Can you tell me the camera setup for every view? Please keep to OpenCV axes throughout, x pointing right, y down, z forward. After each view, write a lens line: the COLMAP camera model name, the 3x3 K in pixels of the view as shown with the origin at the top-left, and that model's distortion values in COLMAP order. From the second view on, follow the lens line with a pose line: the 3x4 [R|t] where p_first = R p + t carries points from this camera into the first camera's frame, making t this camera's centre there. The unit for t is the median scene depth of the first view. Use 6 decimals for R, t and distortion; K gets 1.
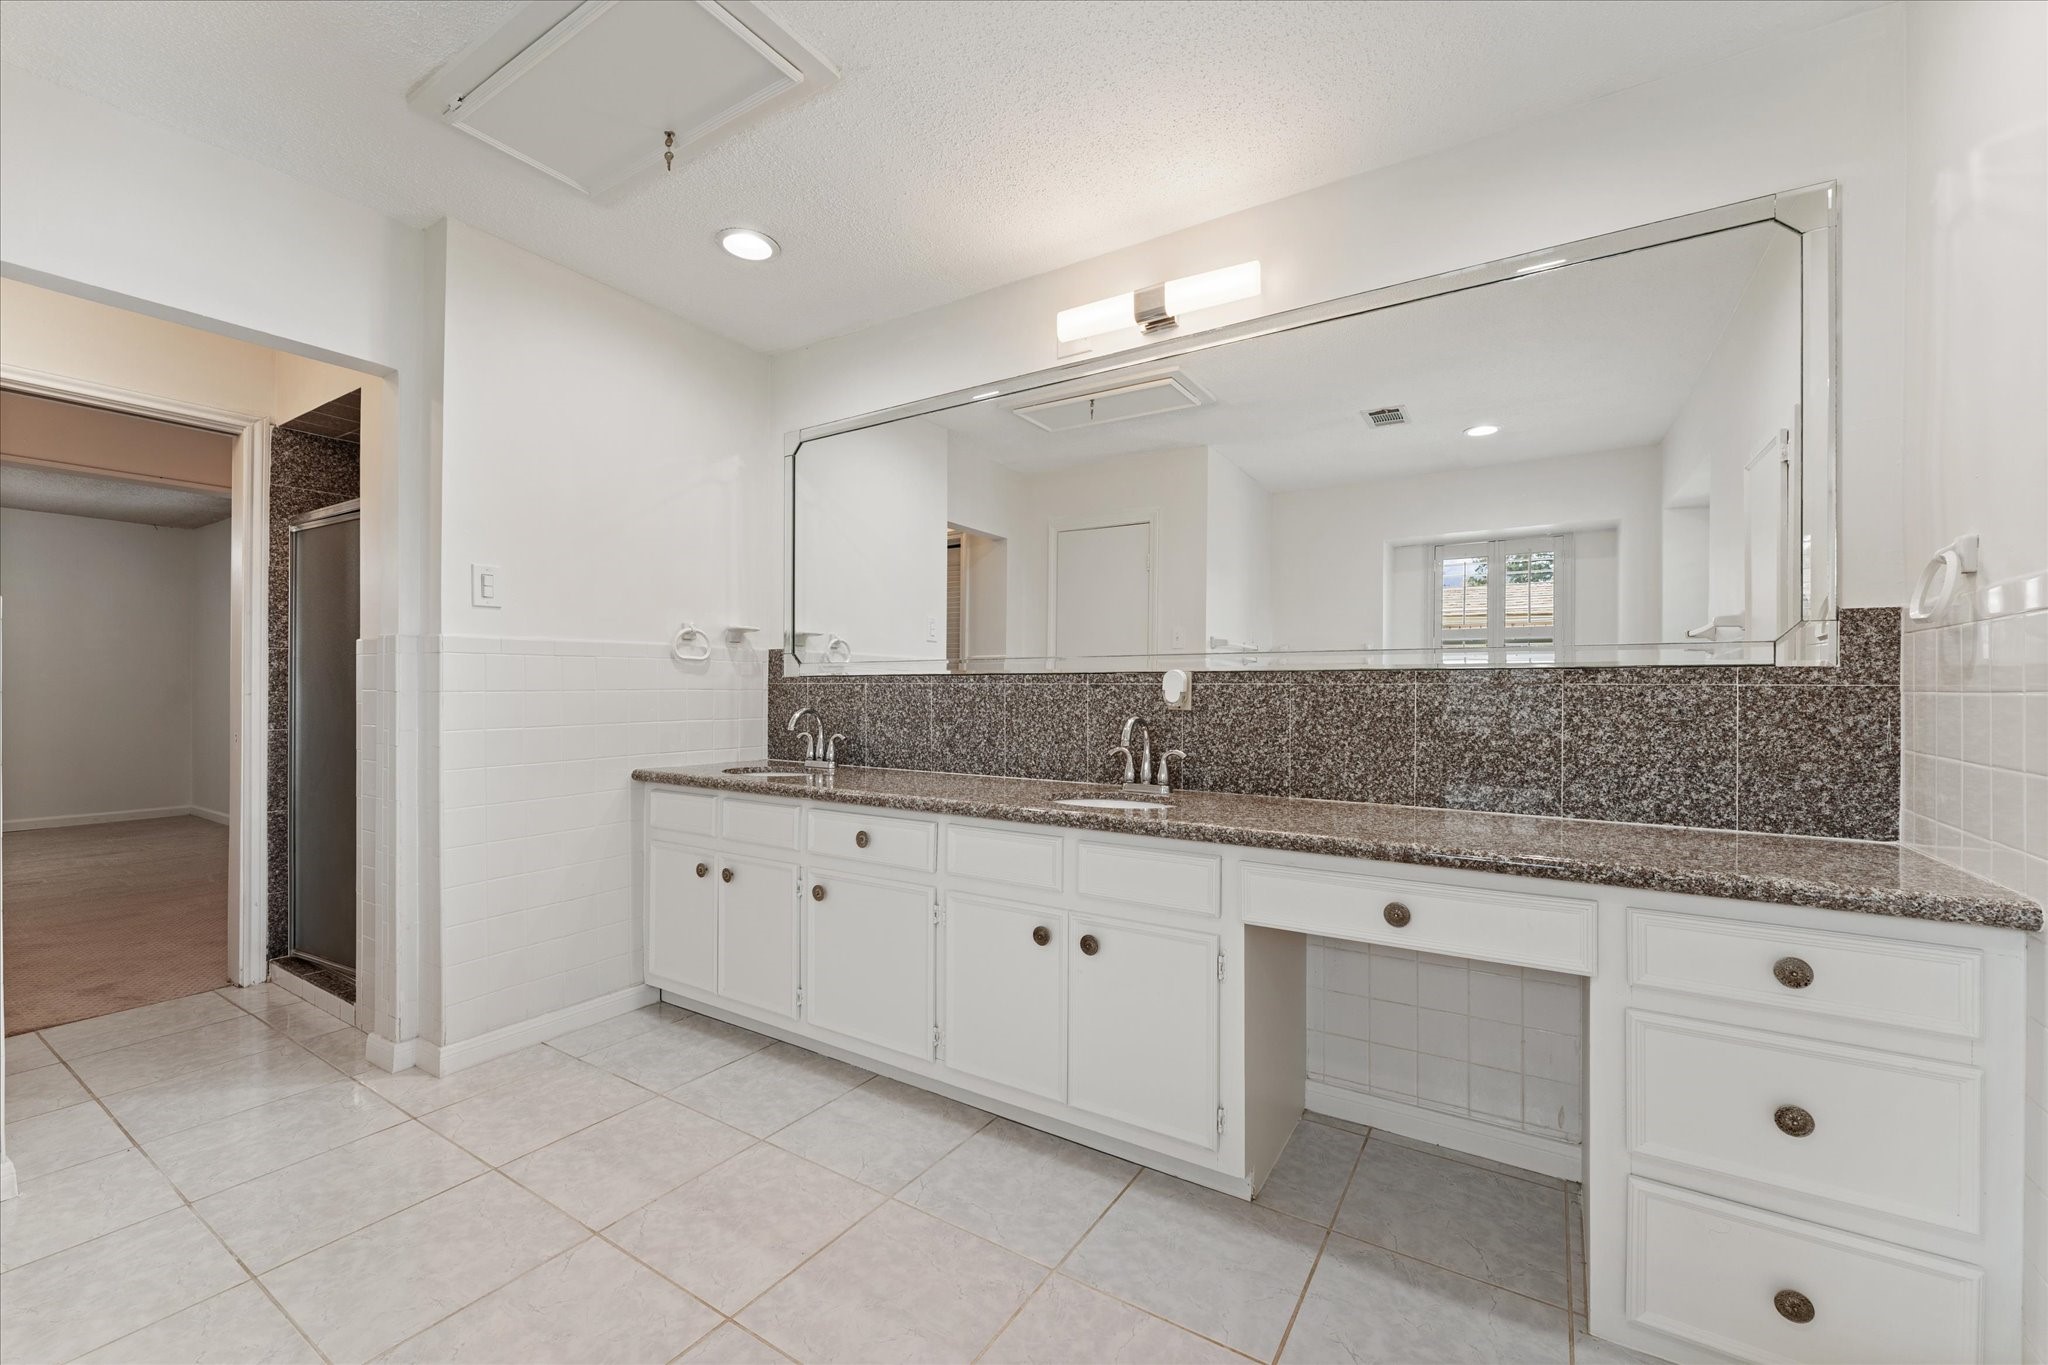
lens RADIAL K [[826.8, 0, 1033.7], [0, 826.8, 675.7], [0, 0, 1]] dist [-0.002663, -0.000209]
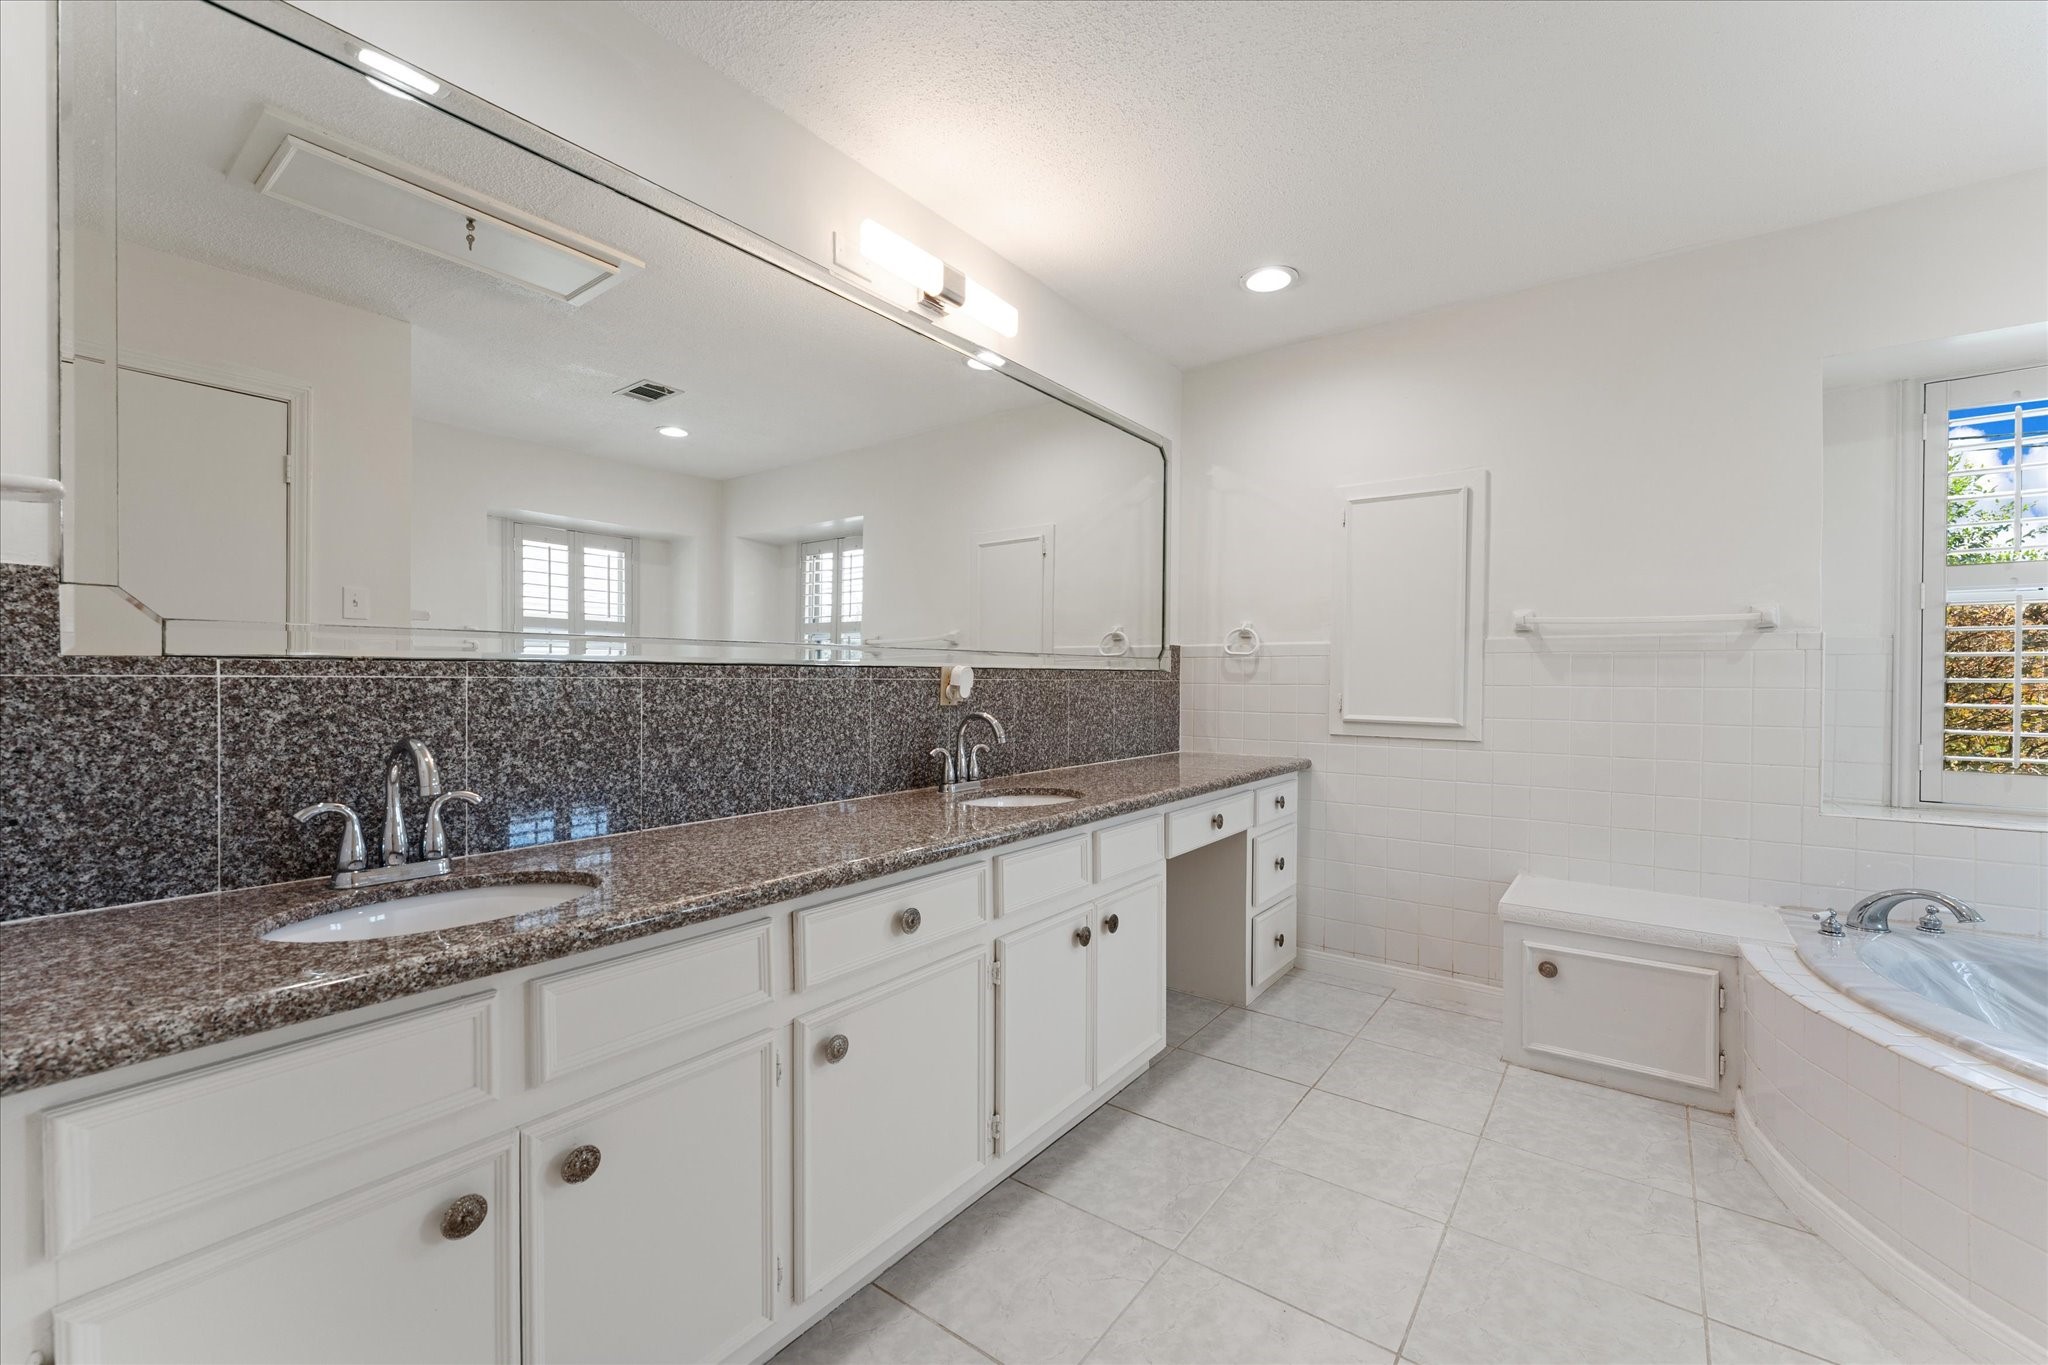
lens RADIAL K [[826.8, 0, 1033.7], [0, 826.8, 675.7], [0, 0, 1]] dist [-0.002663, -0.000209]
pose [[0.076804, 0.003042, 0.997042, -0.736354], [-0.016180, 0.999867, -0.001804, 0.004990], [-0.996915, -0.015994, 0.076843, 0.741860]]
